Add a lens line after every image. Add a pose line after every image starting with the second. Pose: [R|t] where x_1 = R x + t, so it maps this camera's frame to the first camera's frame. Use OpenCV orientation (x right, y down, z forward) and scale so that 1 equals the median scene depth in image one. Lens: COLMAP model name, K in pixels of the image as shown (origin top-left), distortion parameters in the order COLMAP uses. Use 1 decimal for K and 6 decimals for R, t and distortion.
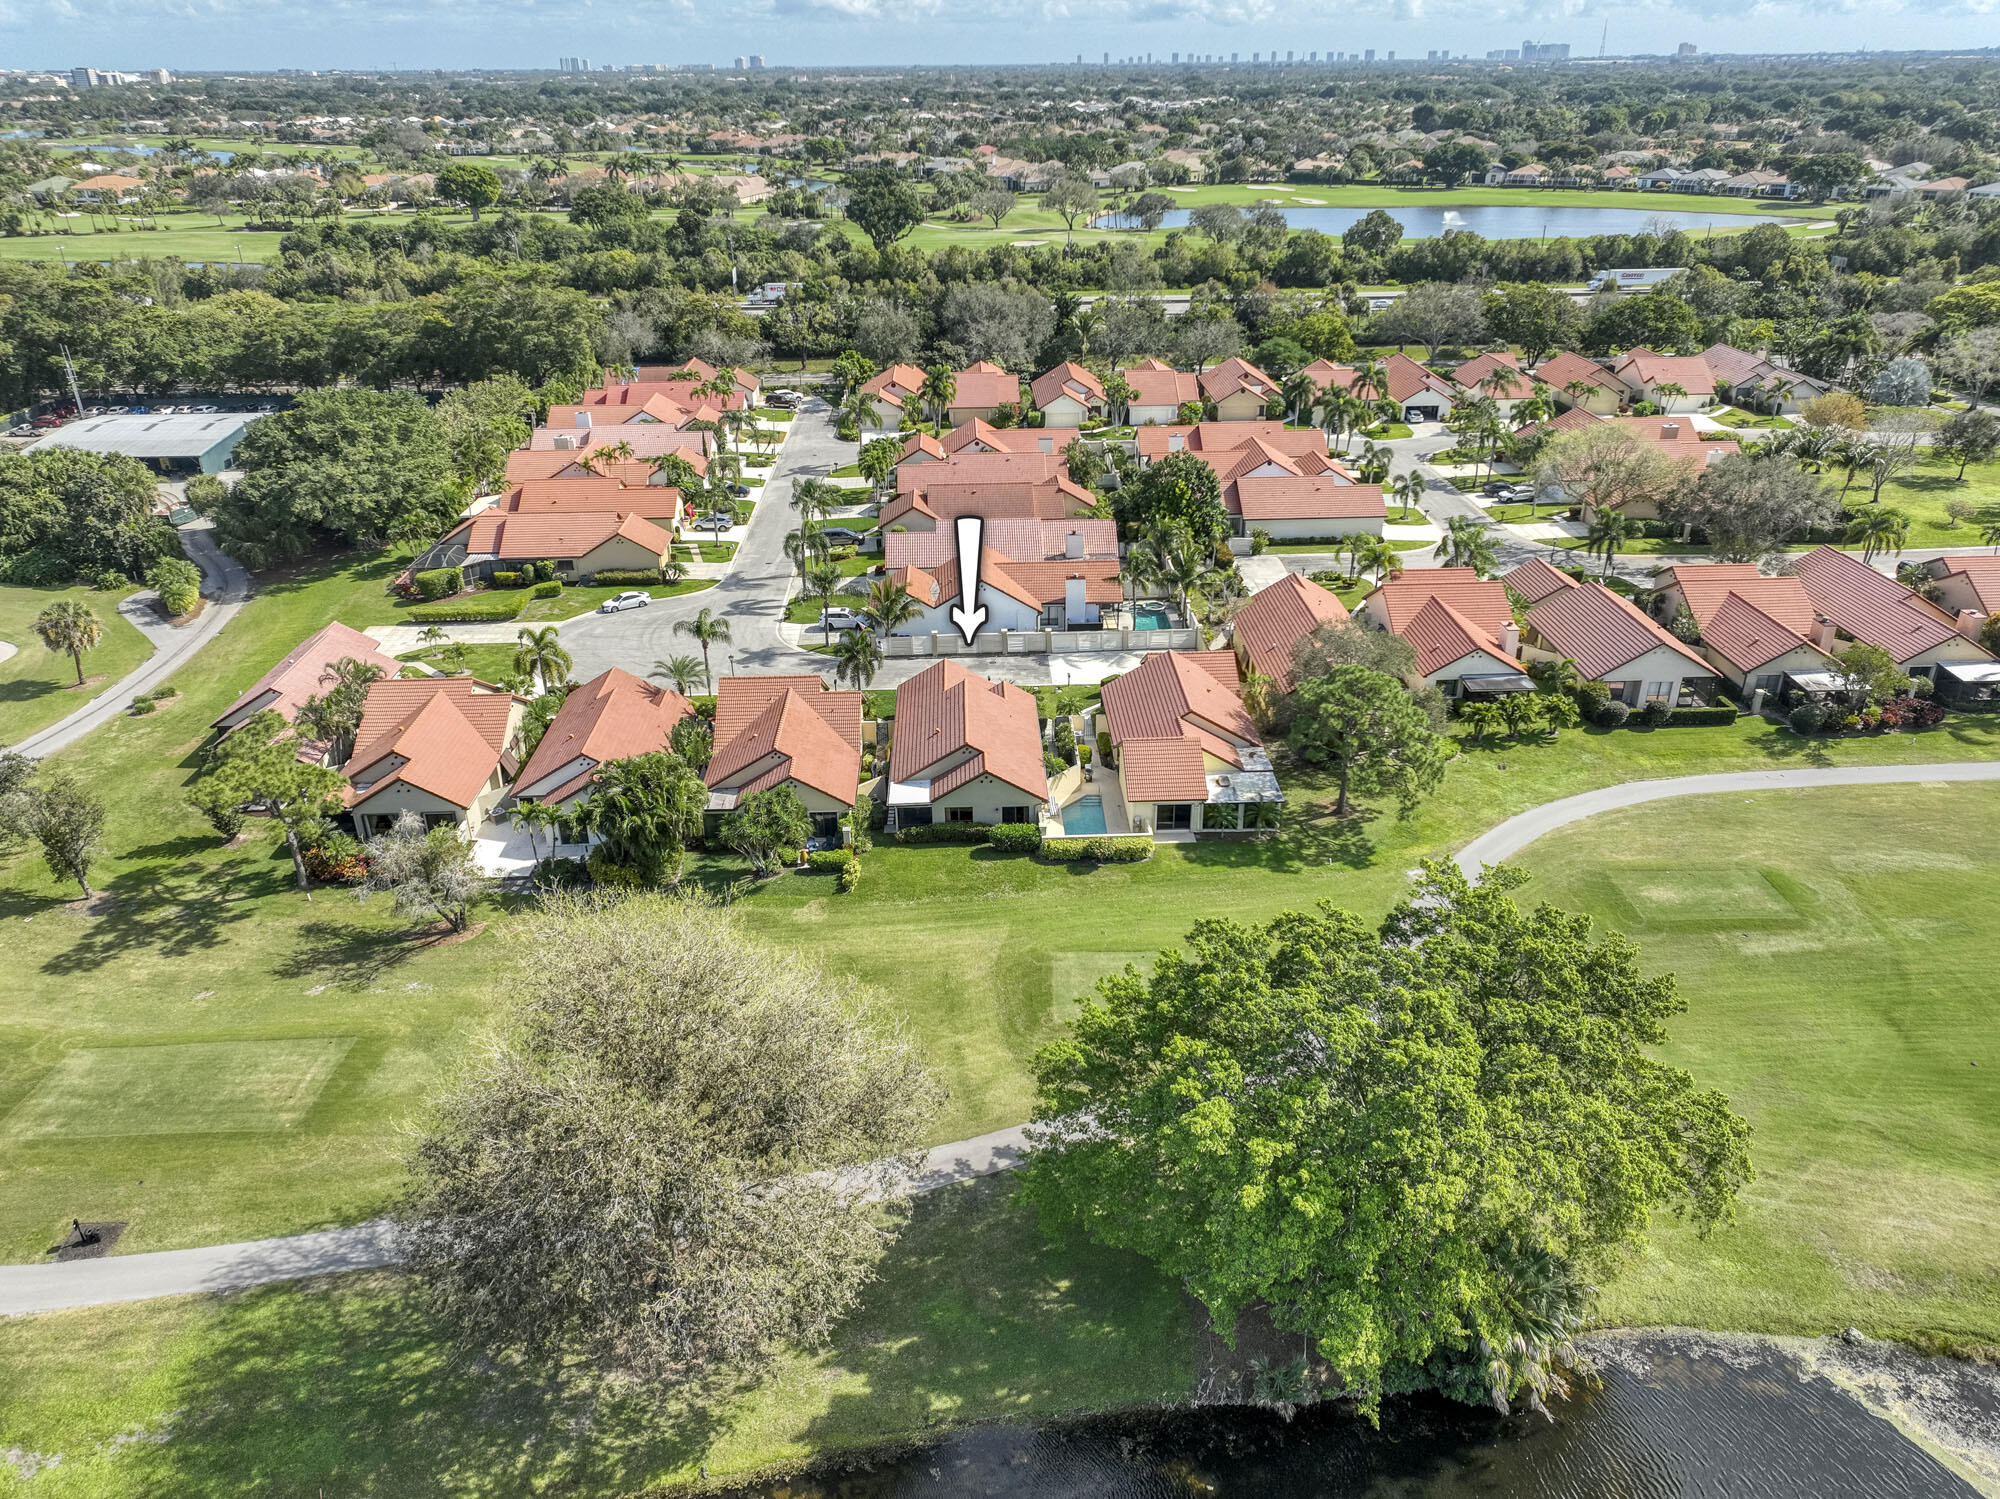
lens RADIAL K [[1414.3, 0, 1000.0], [0, 1414.3, 749.5], [0, 0, 1]] dist [0.004943, 0.001694]
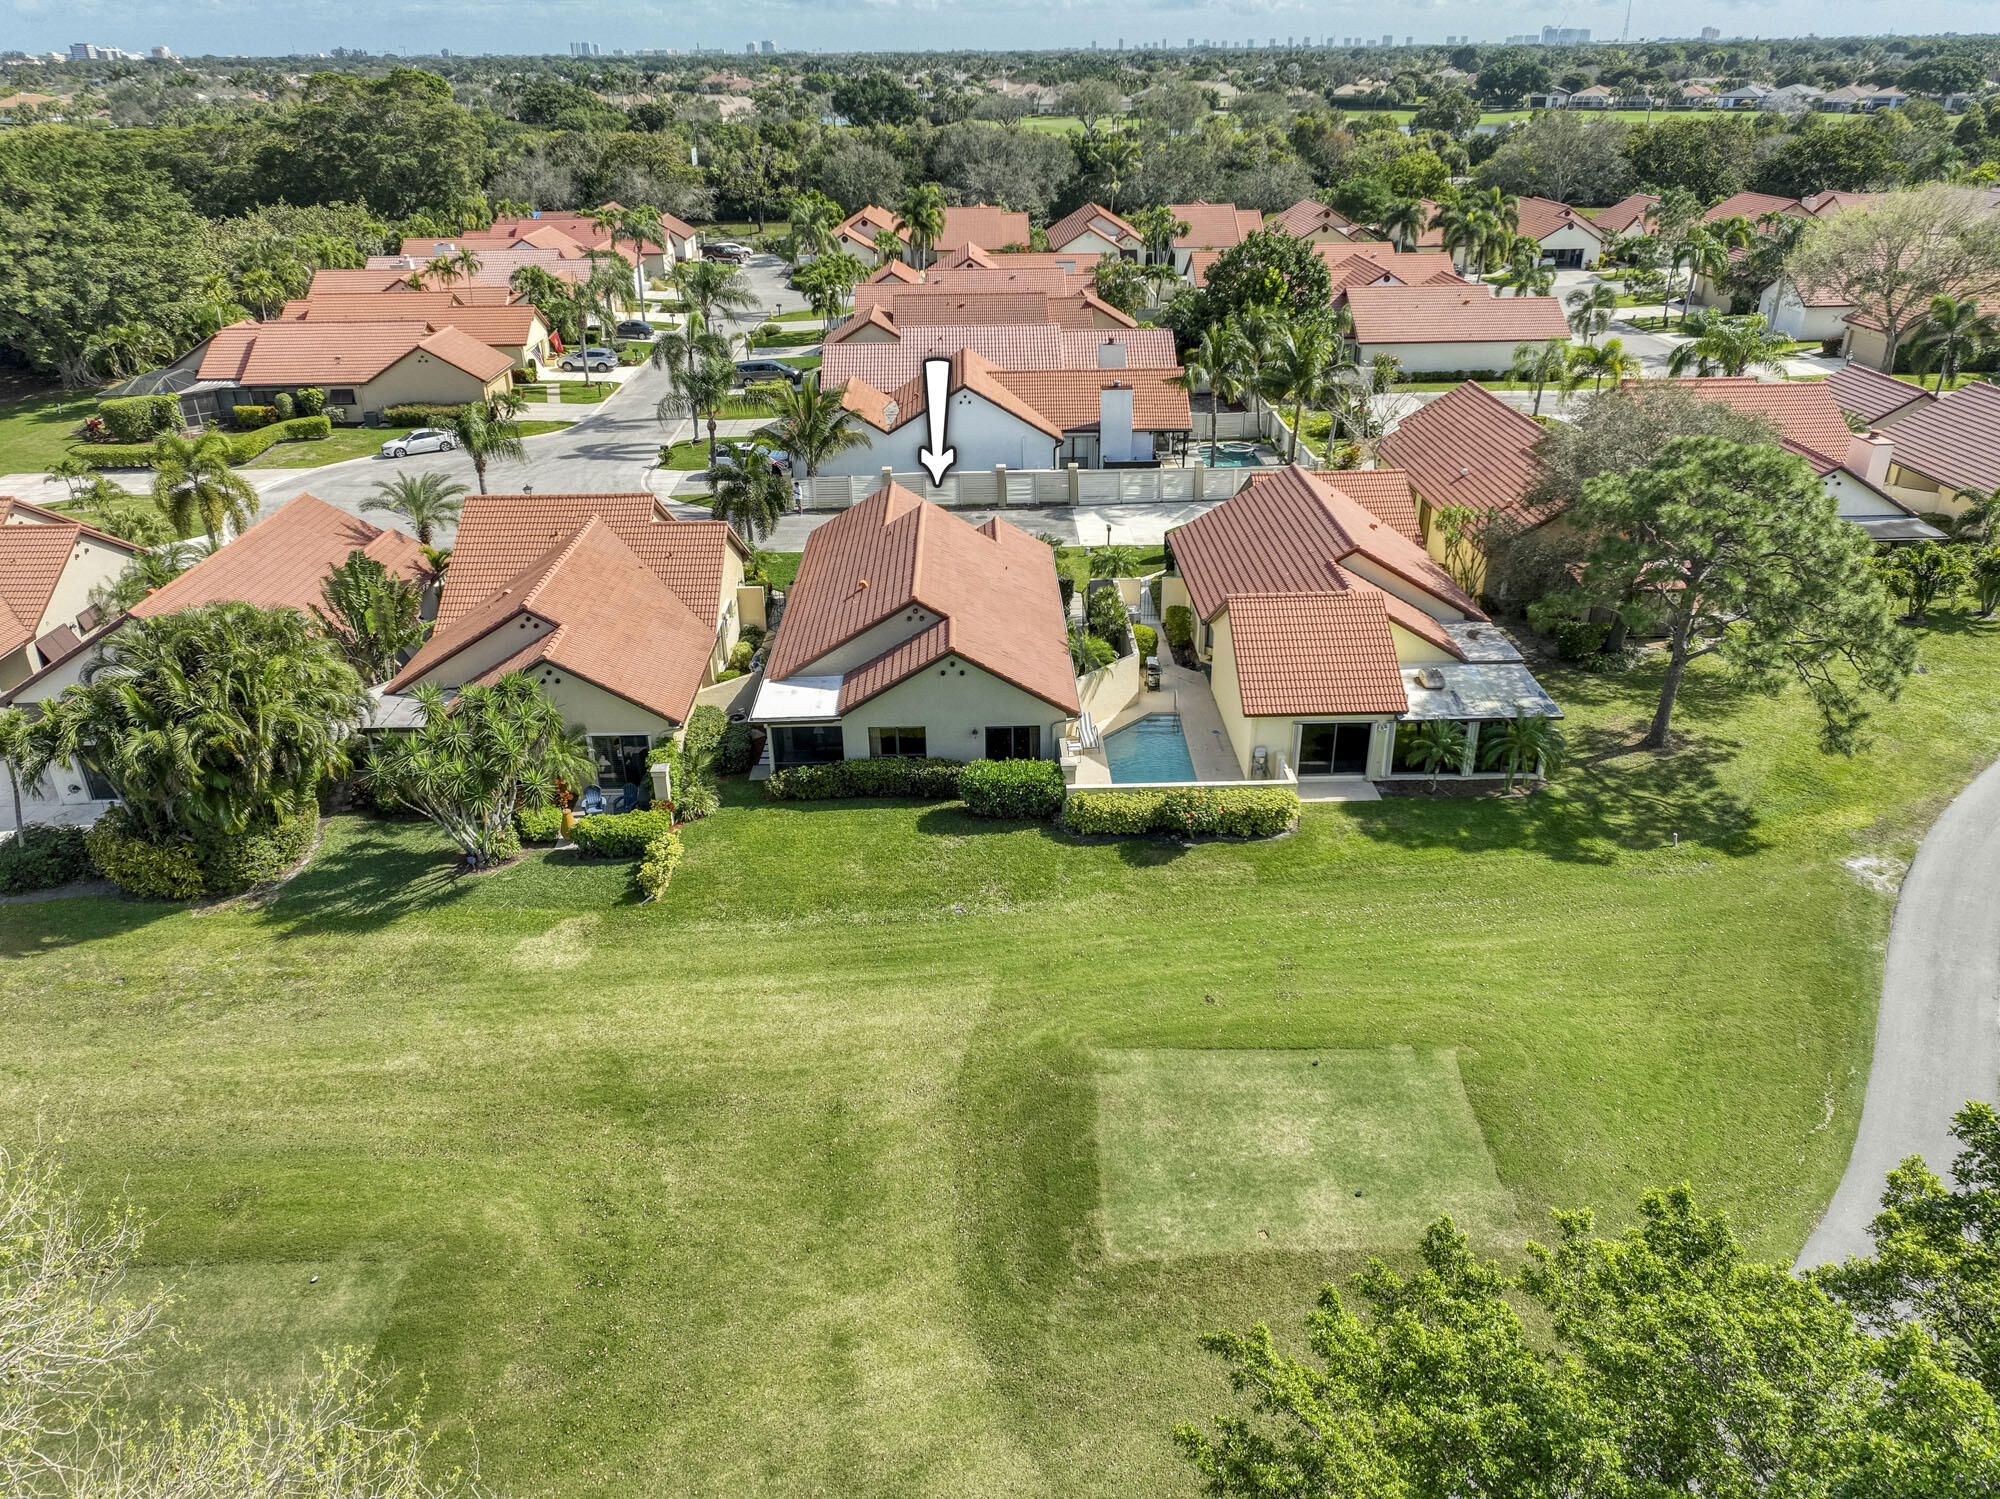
lens RADIAL K [[1414.3, 0, 1000.0], [0, 1414.3, 749.5], [0, 0, 1]] dist [0.004943, 0.001694]
pose [[0.999960, 0.003401, -0.008261, 0.009986], [-0.003354, 0.999978, 0.005736, 0.042921], [0.008280, -0.005708, 0.999949, 0.478824]]
